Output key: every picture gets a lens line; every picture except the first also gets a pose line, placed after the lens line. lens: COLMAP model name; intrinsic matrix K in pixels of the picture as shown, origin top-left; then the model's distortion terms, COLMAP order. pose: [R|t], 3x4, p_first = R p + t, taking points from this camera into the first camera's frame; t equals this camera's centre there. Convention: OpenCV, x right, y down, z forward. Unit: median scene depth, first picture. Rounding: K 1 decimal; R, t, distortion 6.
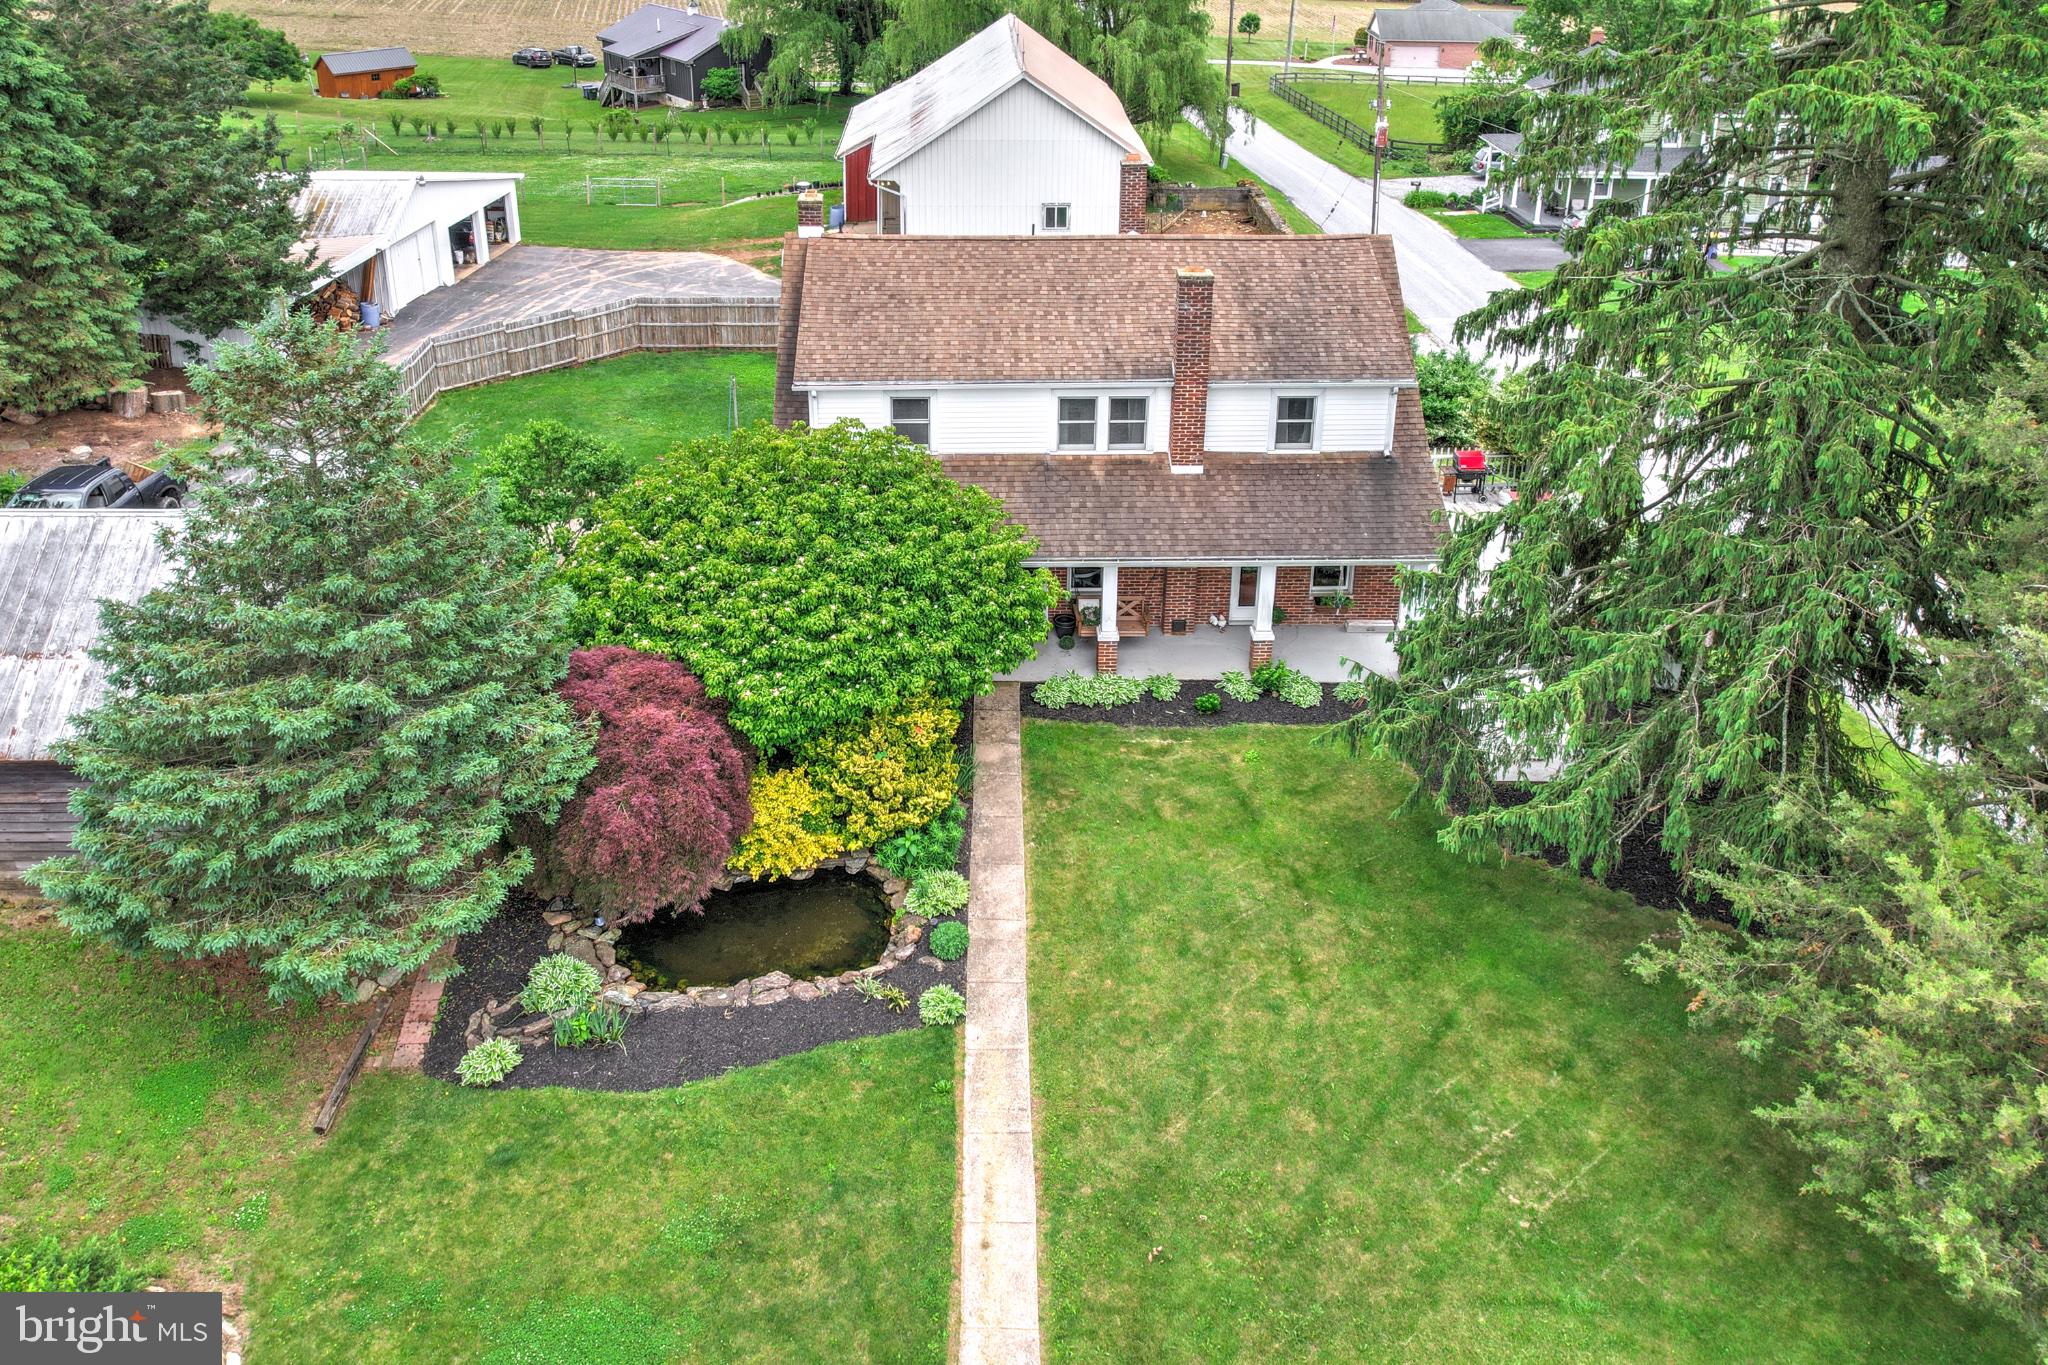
lens RADIAL K [[1604.0, 0, 977.8], [0, 1604.0, 429.1], [0, 0, 1]] dist [-0.044547, 0.002457]
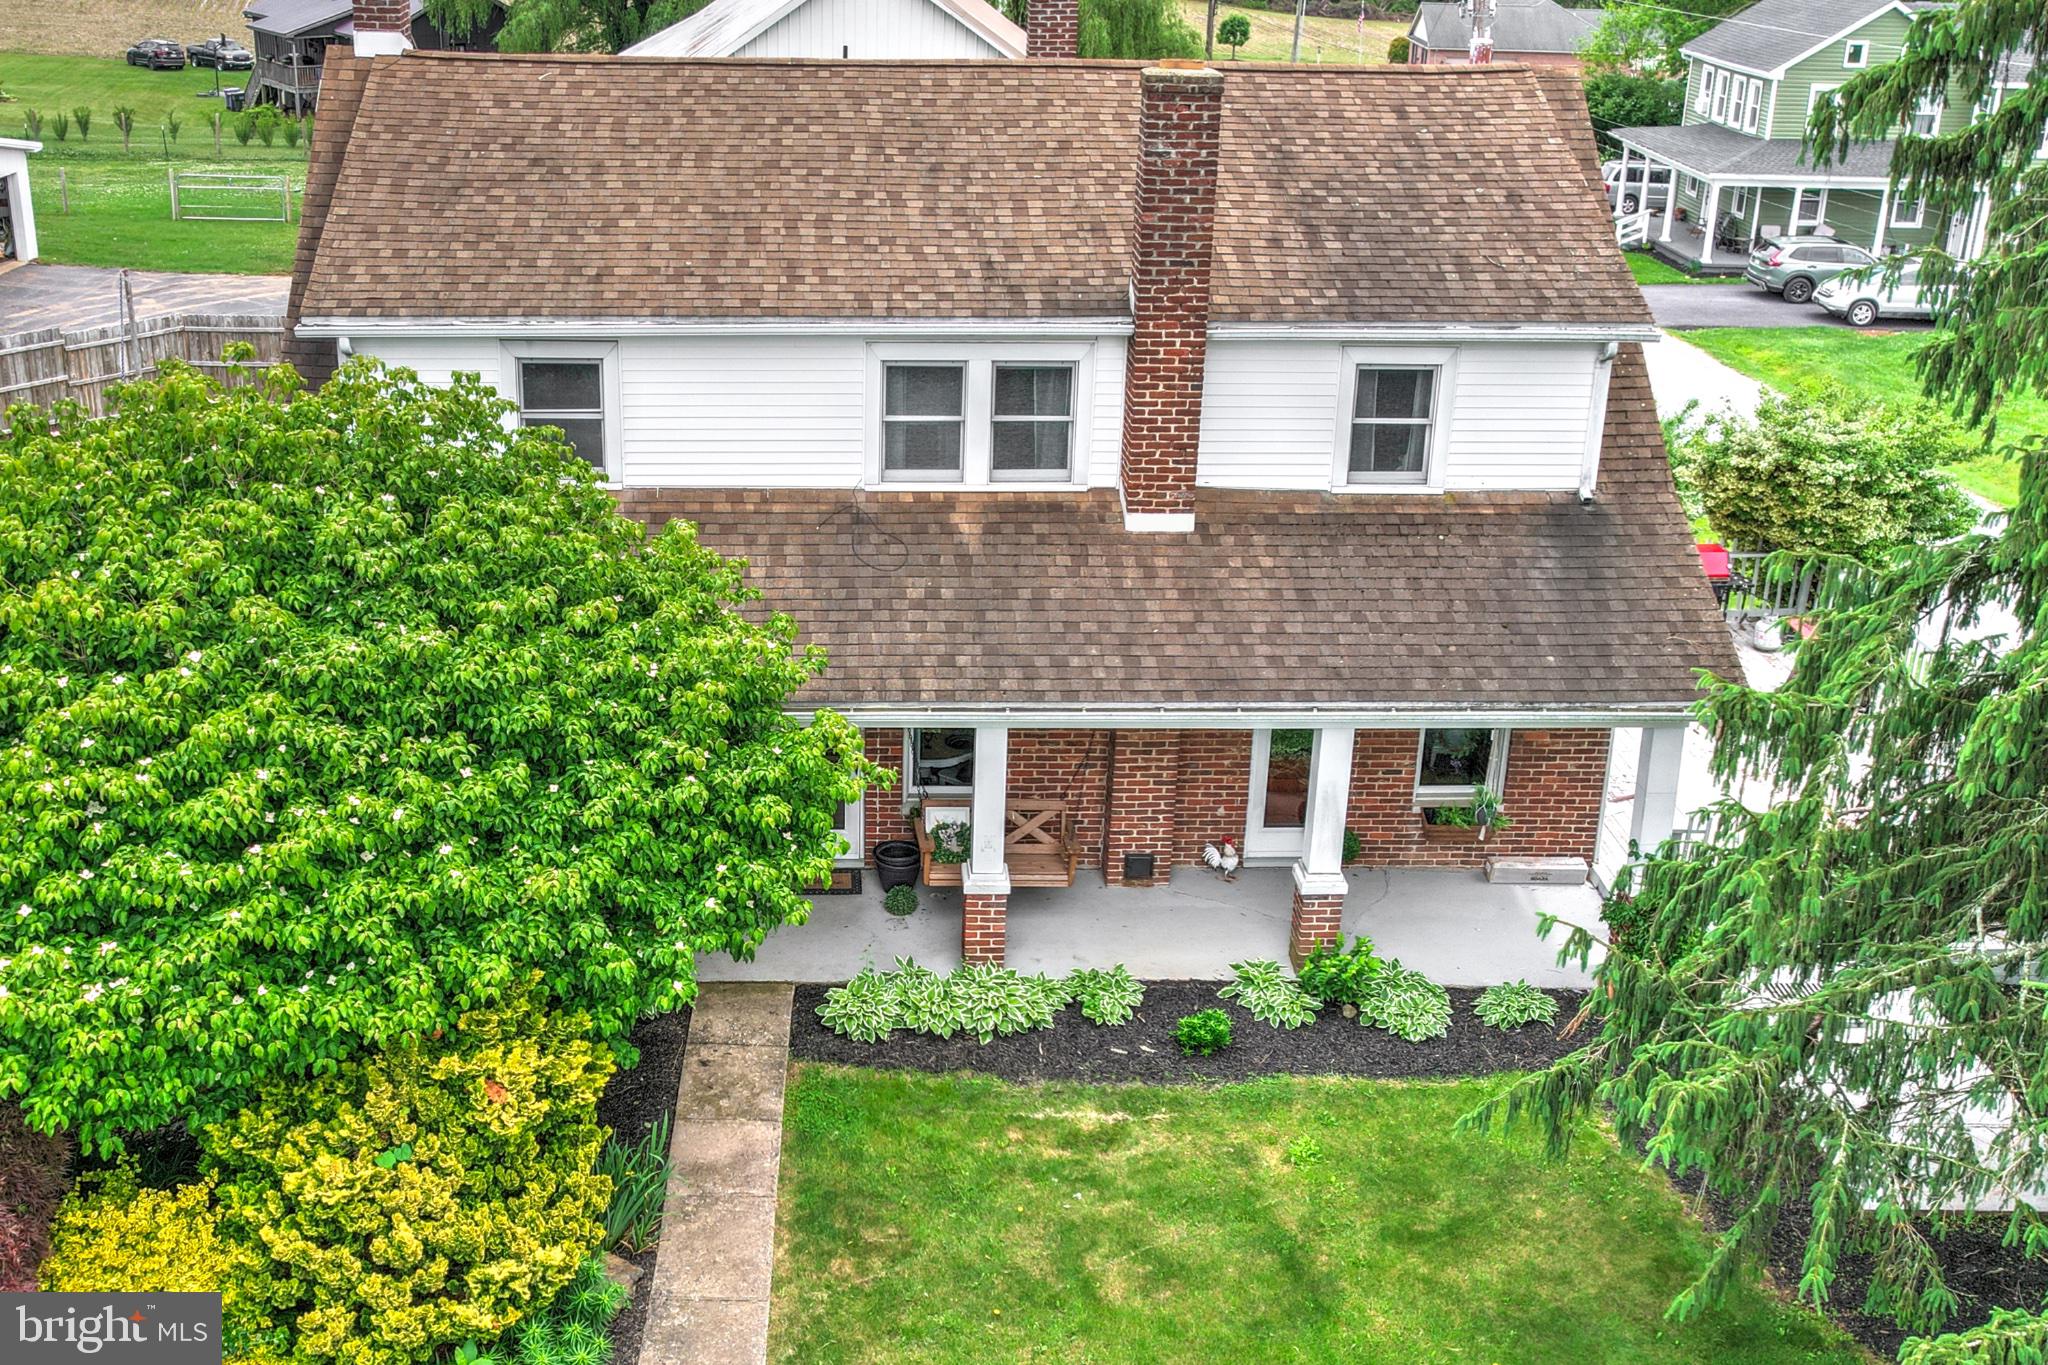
lens RADIAL K [[2247.6, 0, 908.2], [0, 2247.6, 603.4], [0, 0, 1]] dist [-0.042814, 0.000000]
pose [[0.999555, 0.007995, 0.028744, 0.040616], [-0.007373, 0.999737, -0.021694, 0.064674], [-0.028910, 0.021473, 0.999351, 0.364294]]
